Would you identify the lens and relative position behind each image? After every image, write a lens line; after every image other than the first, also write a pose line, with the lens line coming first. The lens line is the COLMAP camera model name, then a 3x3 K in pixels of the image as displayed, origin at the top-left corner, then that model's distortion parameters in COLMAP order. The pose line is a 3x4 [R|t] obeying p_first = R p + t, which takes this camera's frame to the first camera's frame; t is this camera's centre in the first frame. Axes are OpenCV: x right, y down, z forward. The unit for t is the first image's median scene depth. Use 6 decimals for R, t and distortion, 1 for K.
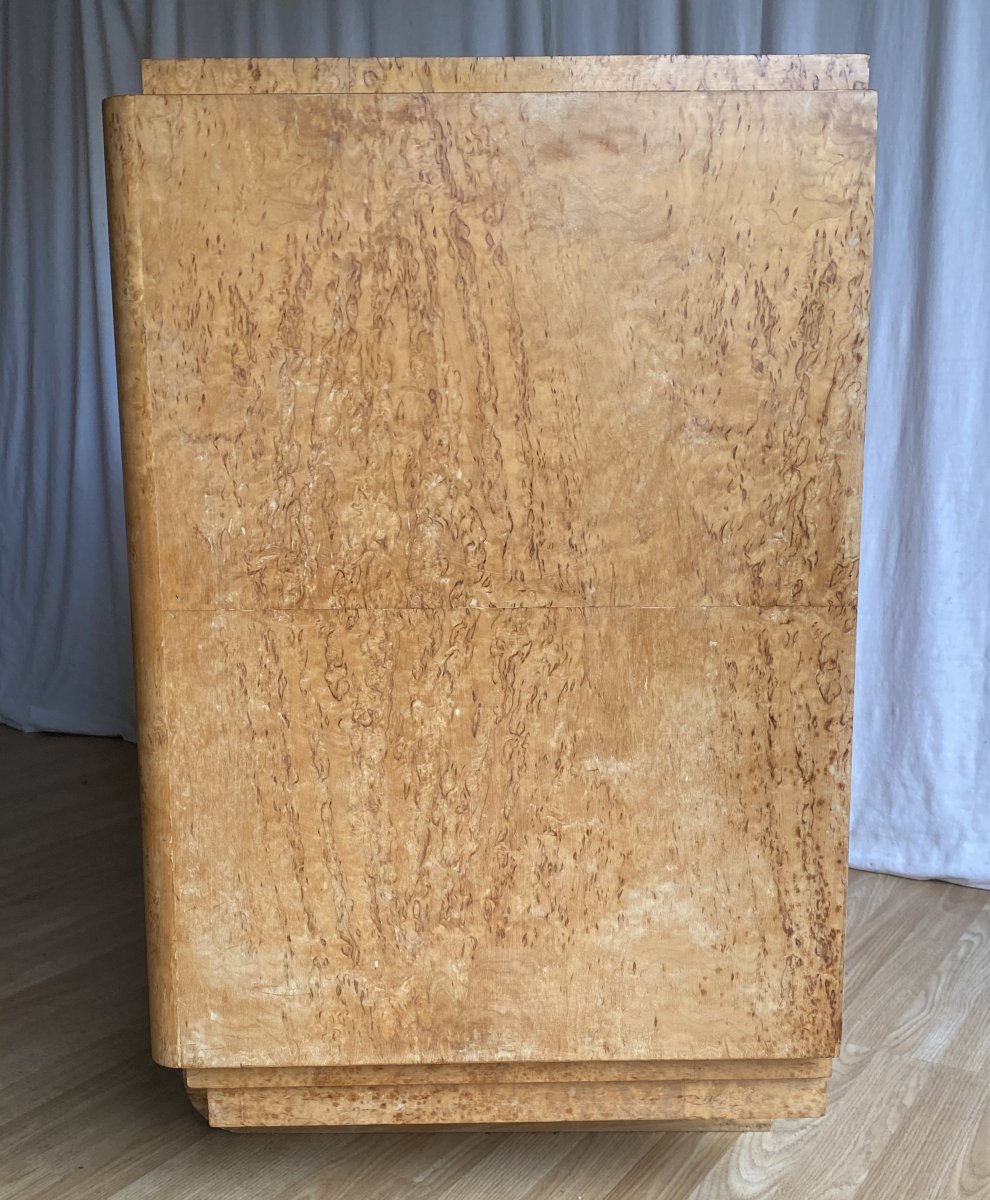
lens RADIAL K [[989.8, 0, 491.3], [0, 989.8, 597.2], [0, 0, 1]] dist [0.026488, -0.051501]
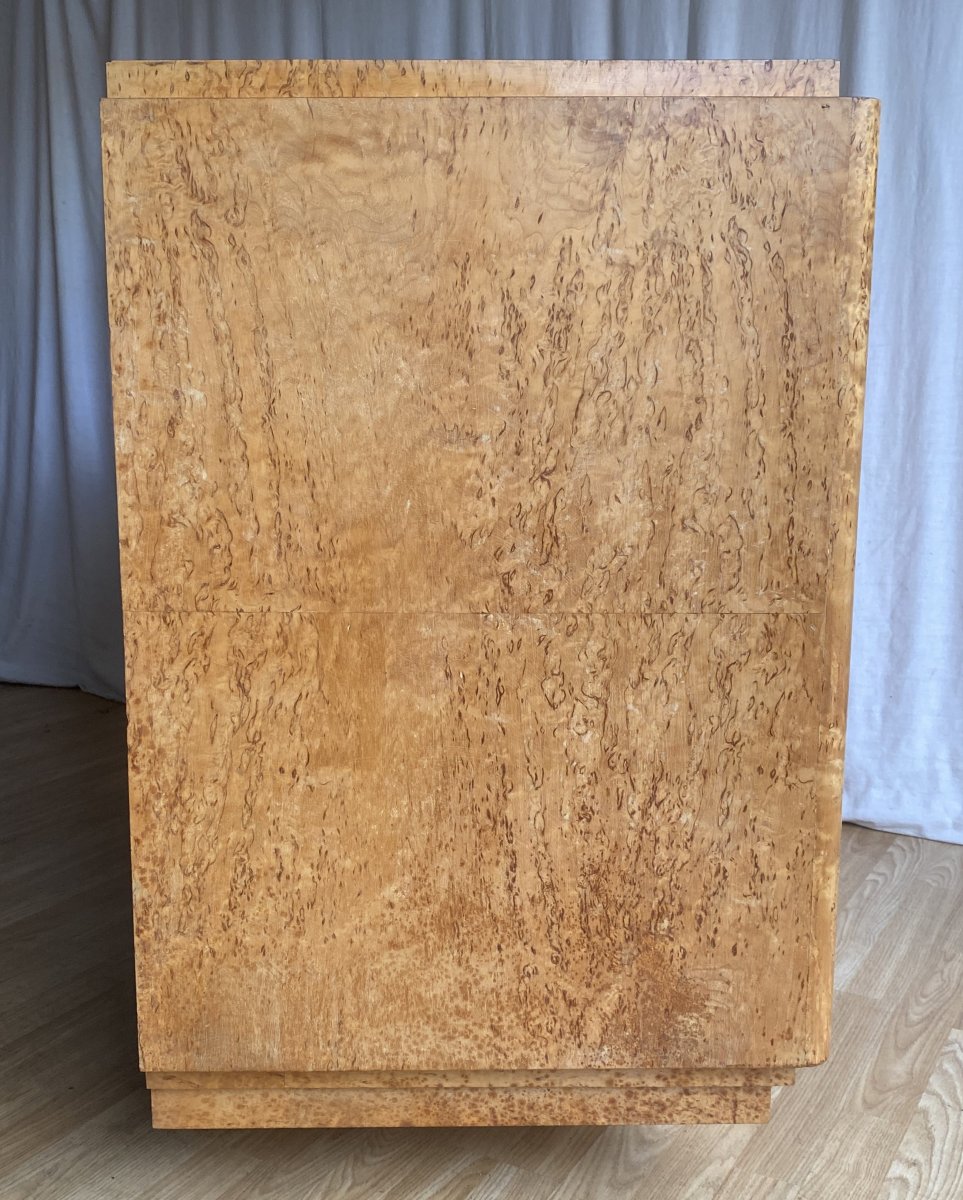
lens RADIAL K [[993.2, 0, 483.1], [0, 993.2, 606.1], [0, 0, 1]] dist [0.007944, -0.026178]
pose [[0.999722, 0.022185, -0.007946, 0.258163], [-0.022152, 0.999746, 0.004238, -0.003326], [0.008038, -0.004061, 0.999959, 0.003885]]
